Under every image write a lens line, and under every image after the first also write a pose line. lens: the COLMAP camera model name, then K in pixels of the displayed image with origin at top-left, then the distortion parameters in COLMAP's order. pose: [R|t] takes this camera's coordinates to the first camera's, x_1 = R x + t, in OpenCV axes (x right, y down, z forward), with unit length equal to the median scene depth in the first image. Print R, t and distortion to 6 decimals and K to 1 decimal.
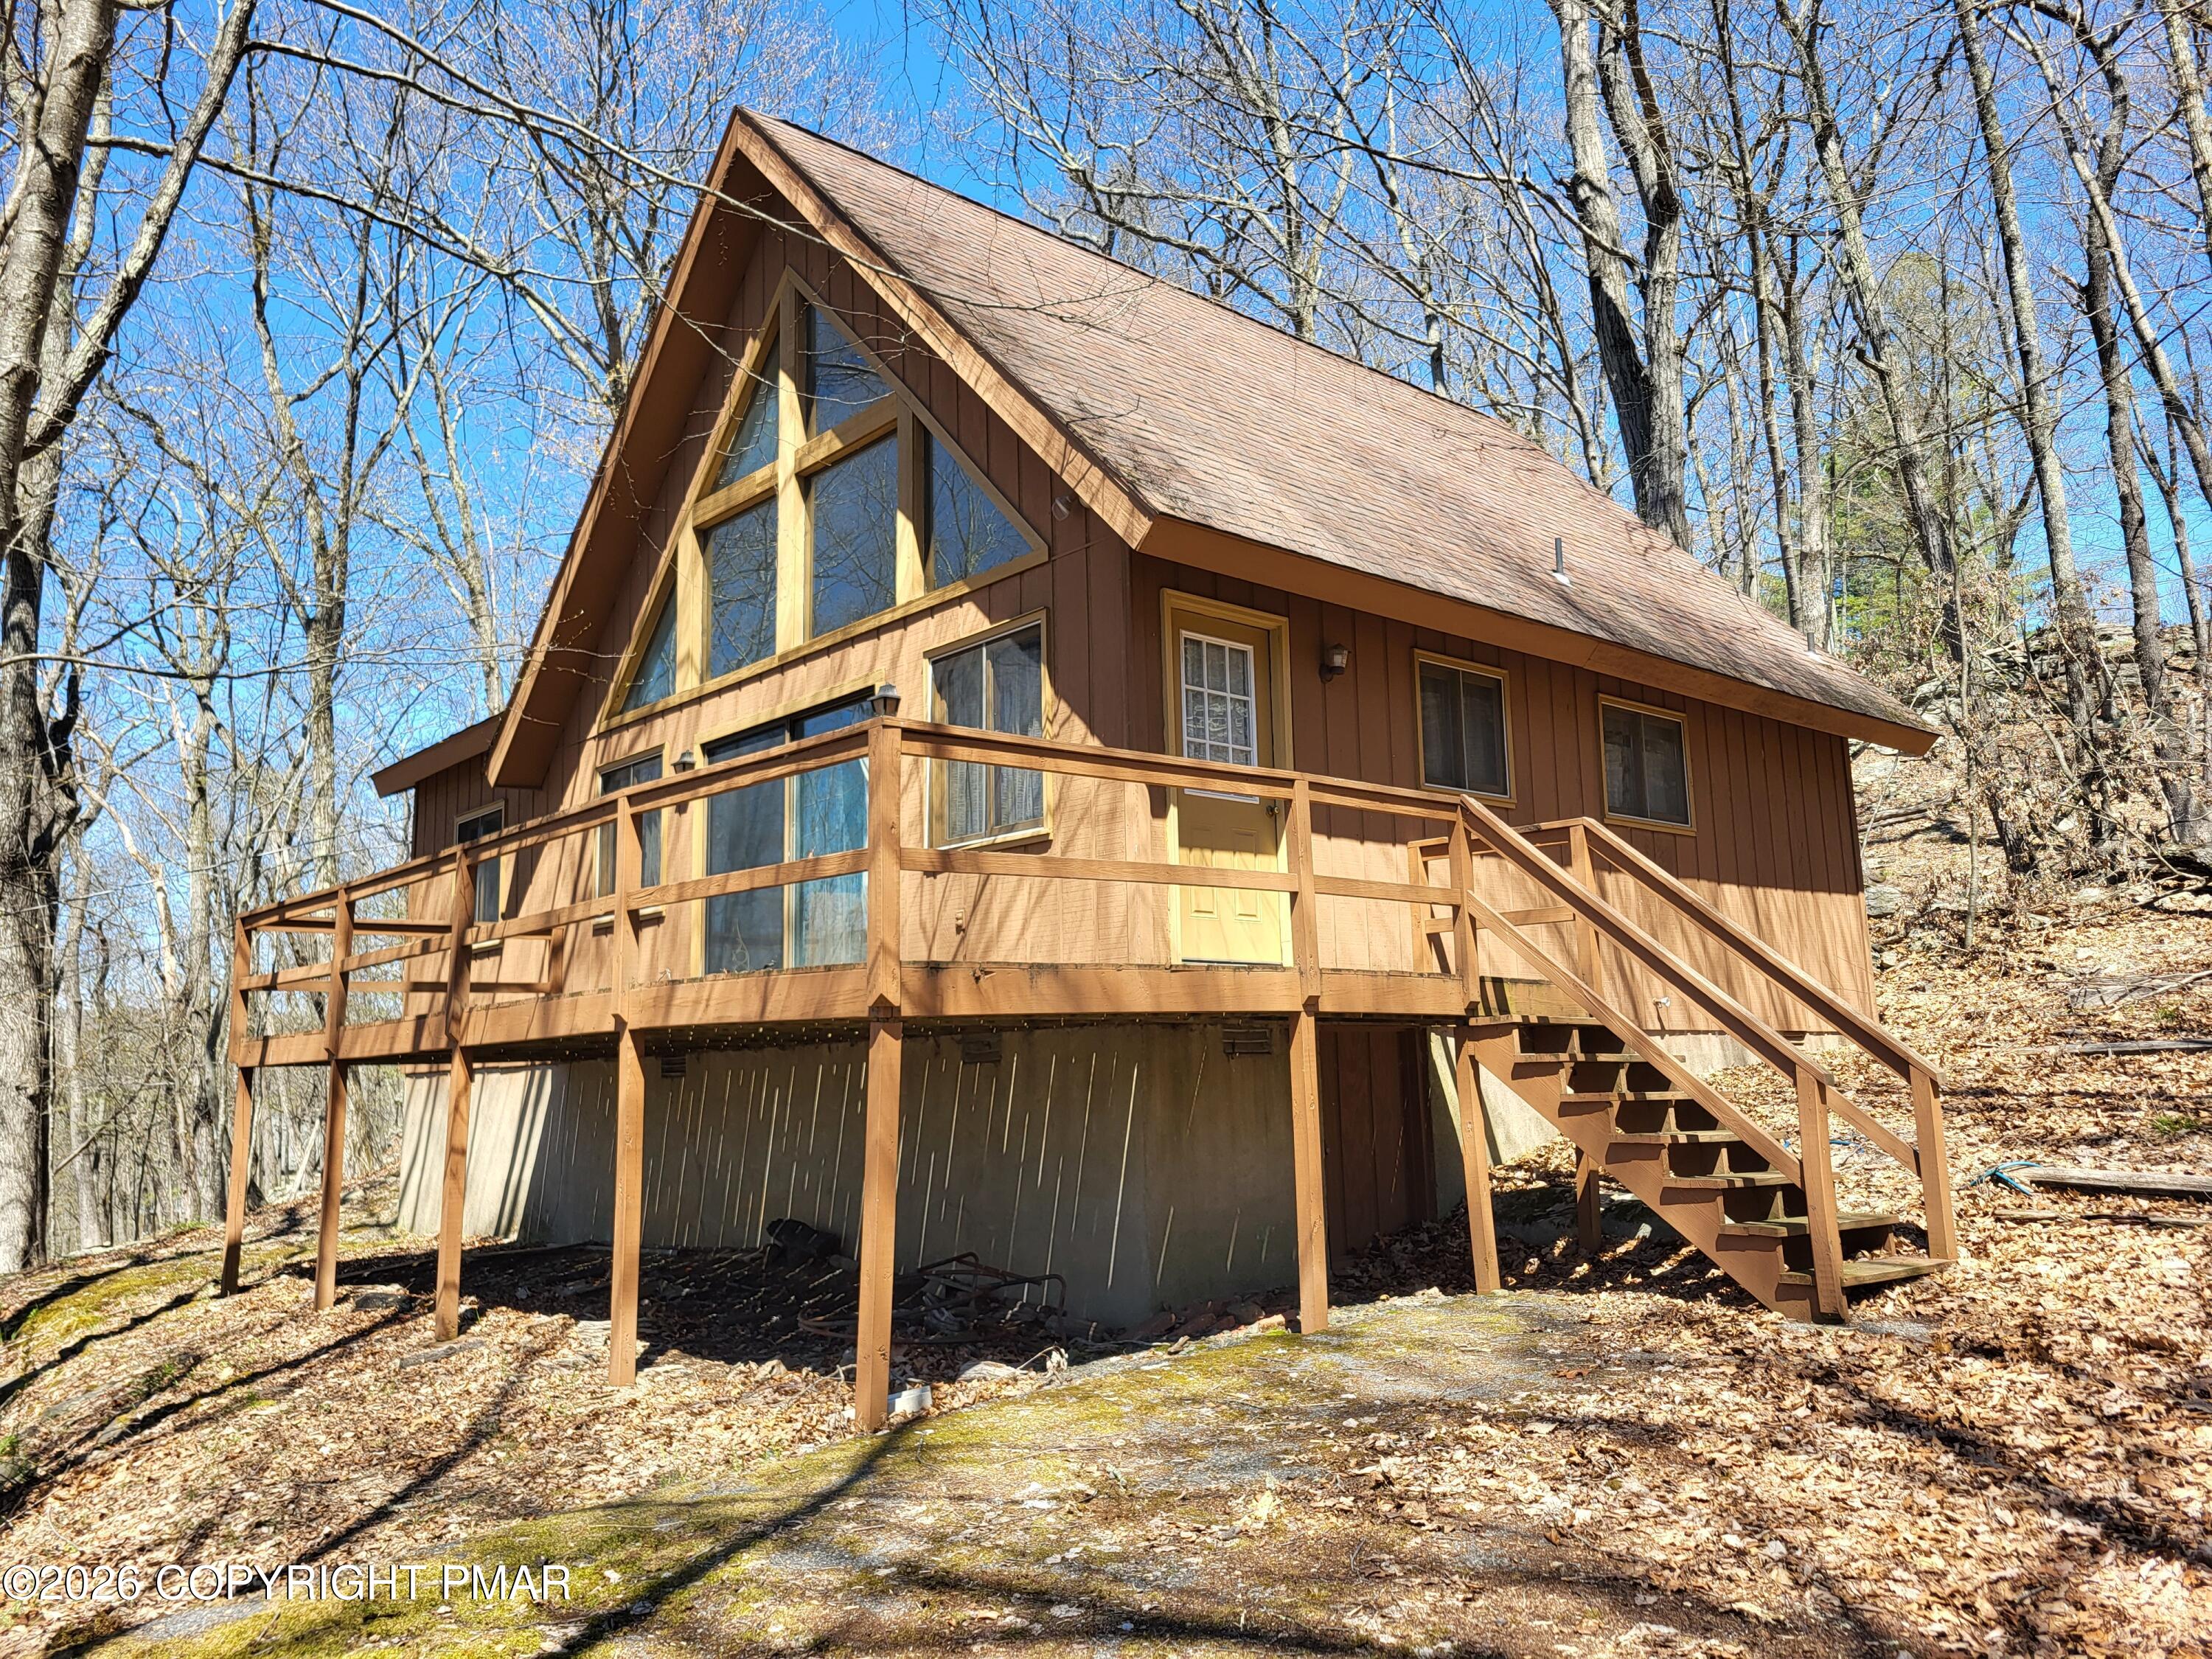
lens RADIAL K [[1671.0, 0, 1116.0], [0, 1671.0, 815.7], [0, 0, 1]] dist [0.047531, -0.020163]
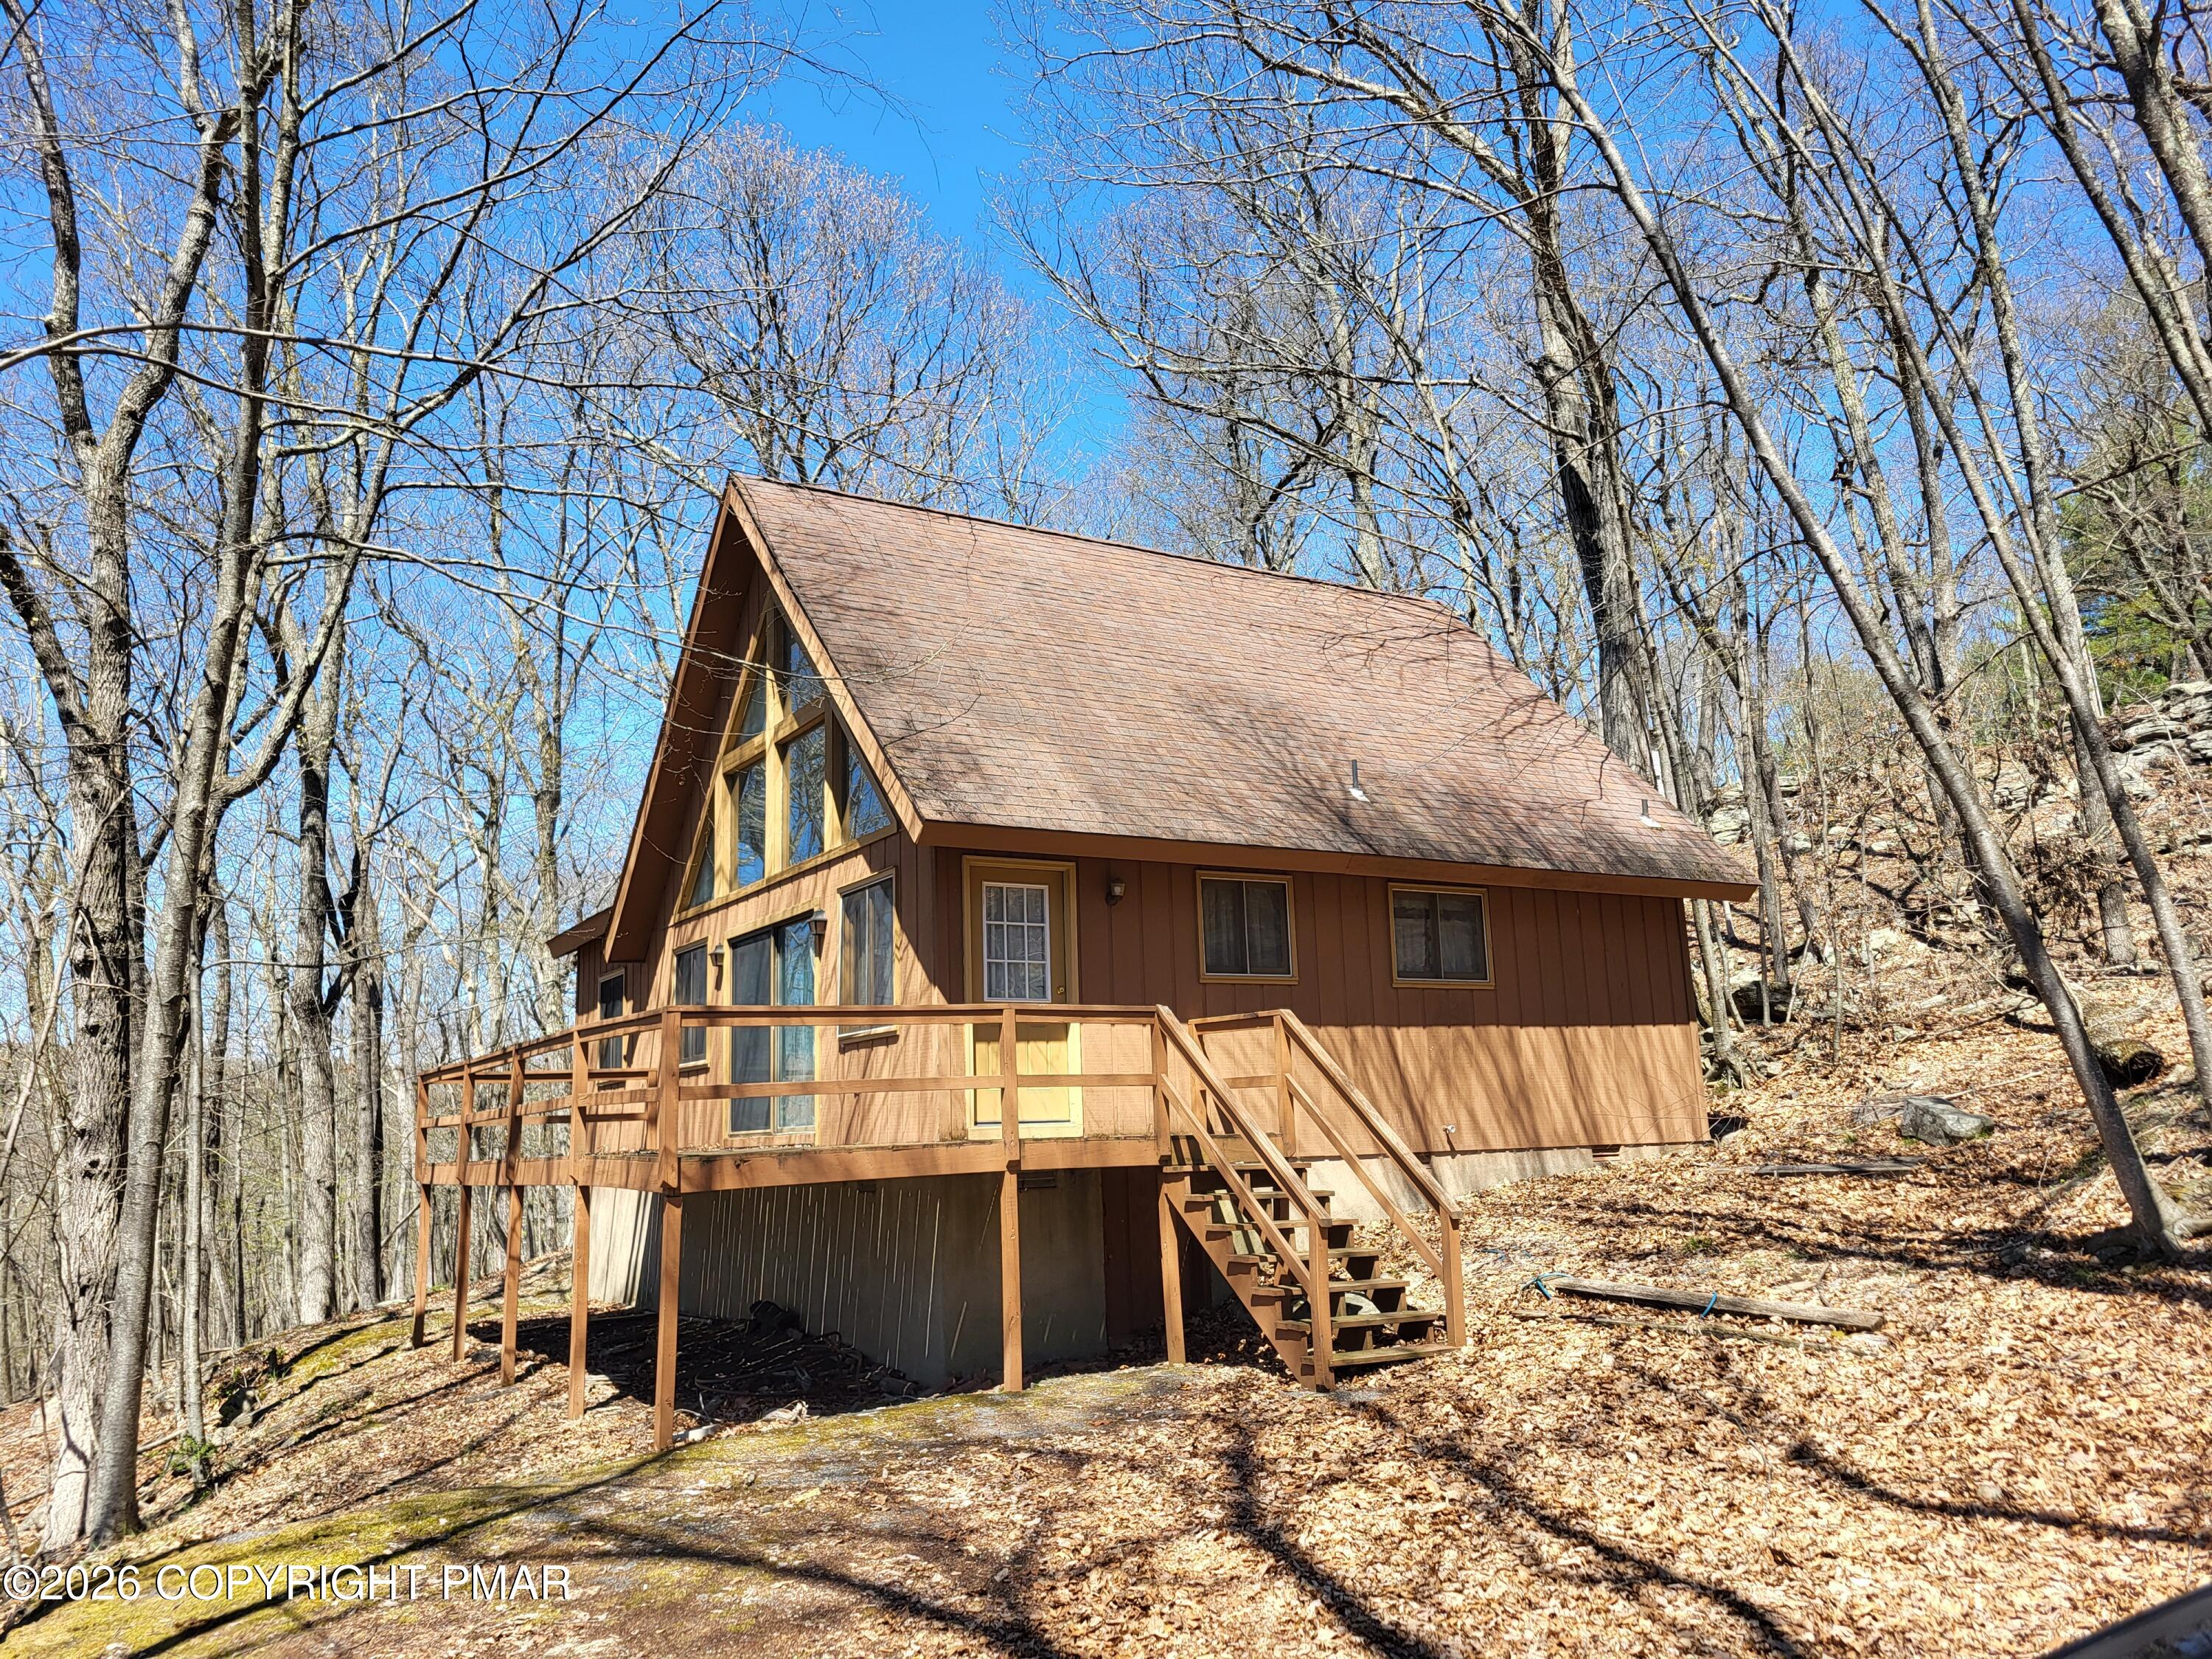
lens RADIAL K [[1698.1, 0, 1106.0], [0, 1698.1, 829.5], [0, 0, 1]] dist [0.047238, -0.003961]
pose [[0.981430, -0.041710, -0.187232, 0.370605], [0.039498, 0.999099, -0.015530, -0.117382], [0.187711, 0.007847, 0.982193, -0.337799]]
